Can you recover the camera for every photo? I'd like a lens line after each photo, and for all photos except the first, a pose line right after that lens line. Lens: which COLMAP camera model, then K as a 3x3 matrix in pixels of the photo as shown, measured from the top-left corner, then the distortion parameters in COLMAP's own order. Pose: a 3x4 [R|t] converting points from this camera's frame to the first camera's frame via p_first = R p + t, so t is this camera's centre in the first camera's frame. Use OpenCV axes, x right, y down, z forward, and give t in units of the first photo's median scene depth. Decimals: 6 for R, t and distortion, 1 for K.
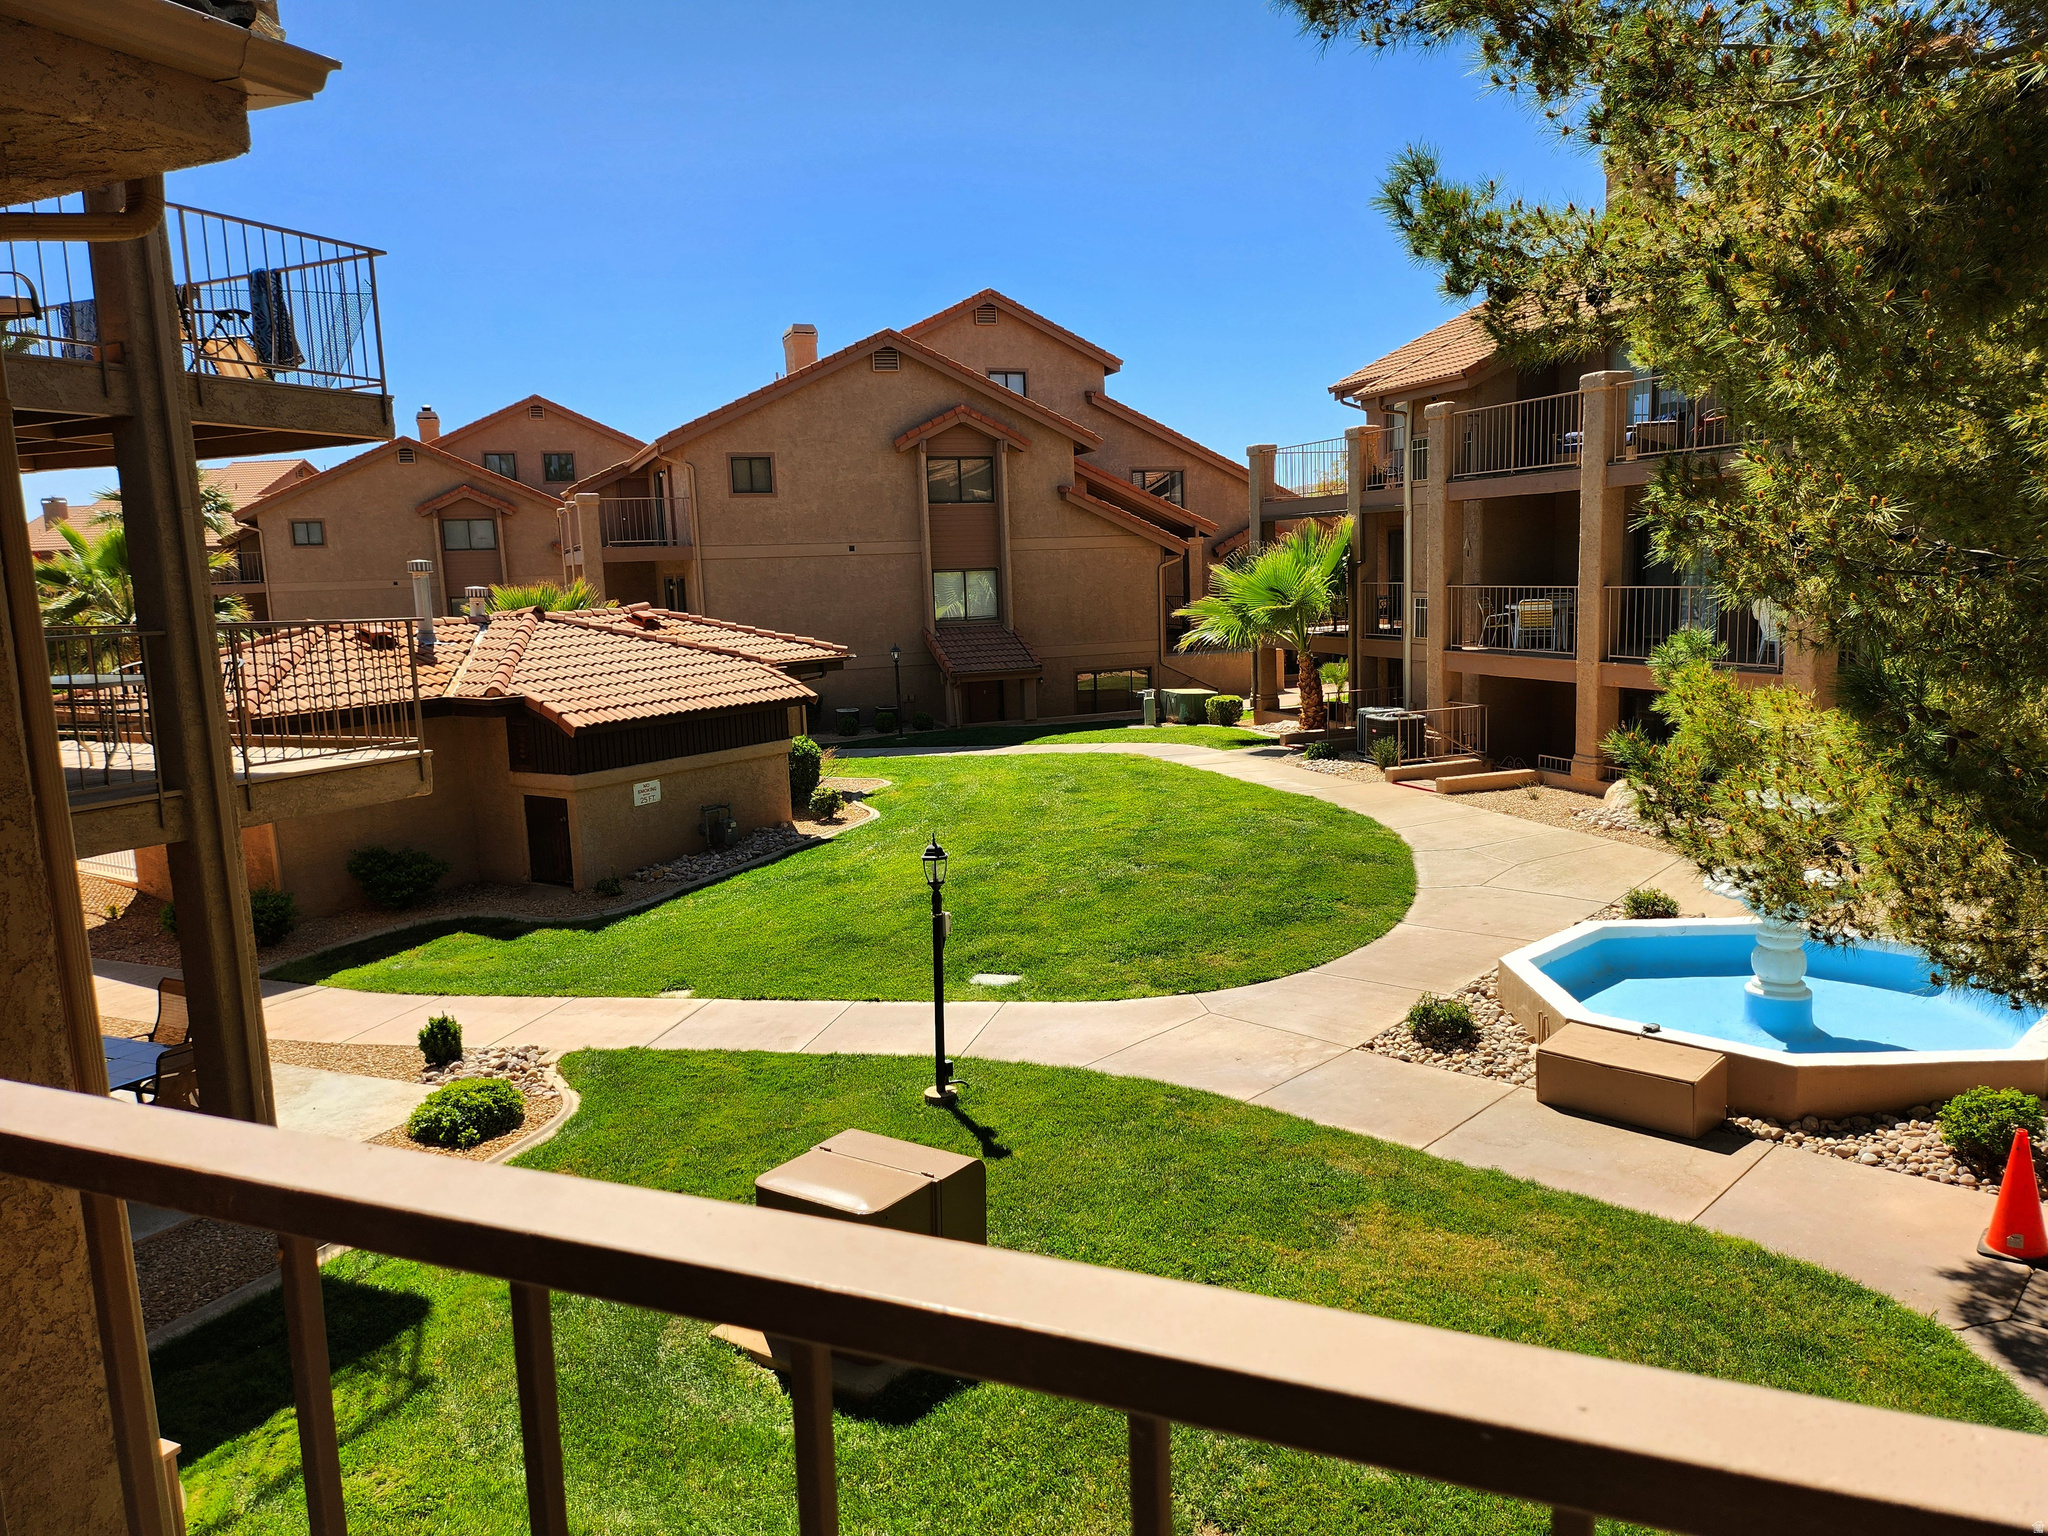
lens RADIAL K [[1406.1, 0, 1052.3], [0, 1406.1, 771.0], [0, 0, 1]] dist [0.080742, -0.080981]
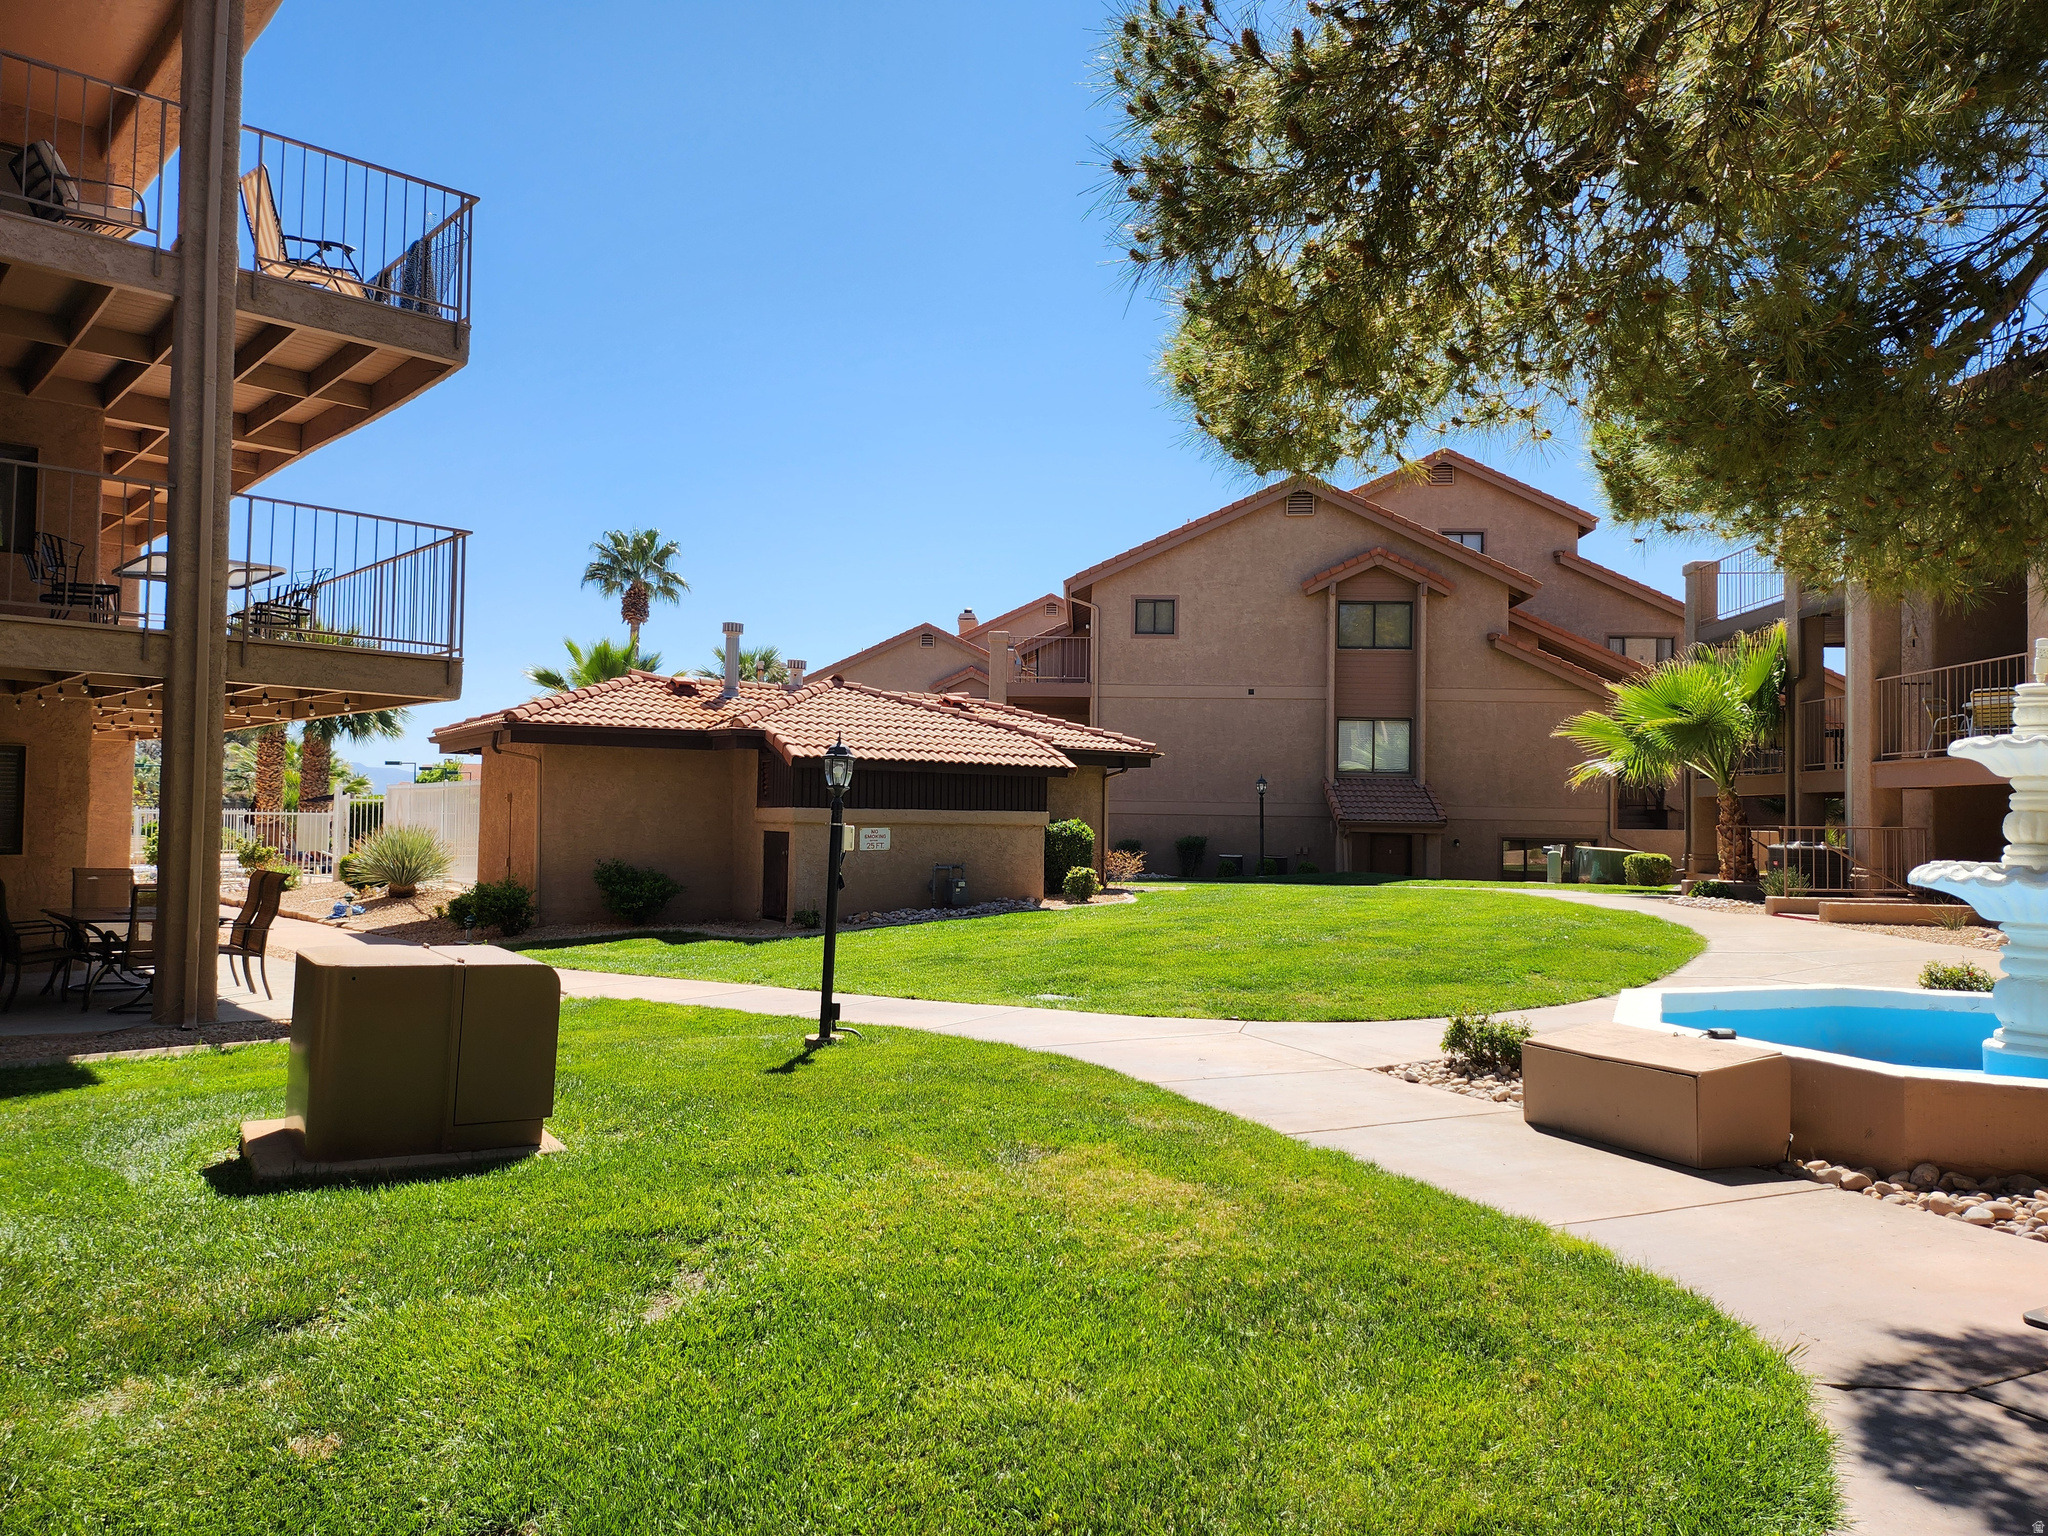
lens RADIAL K [[1406.1, 0, 1052.3], [0, 1406.1, 771.0], [0, 0, 1]] dist [0.080742, -0.080981]
pose [[0.917566, 0.035446, -0.396000, 0.121143], [-0.103829, 0.982818, -0.152608, 0.059463], [0.383787, 0.181144, 0.905480, 0.082304]]
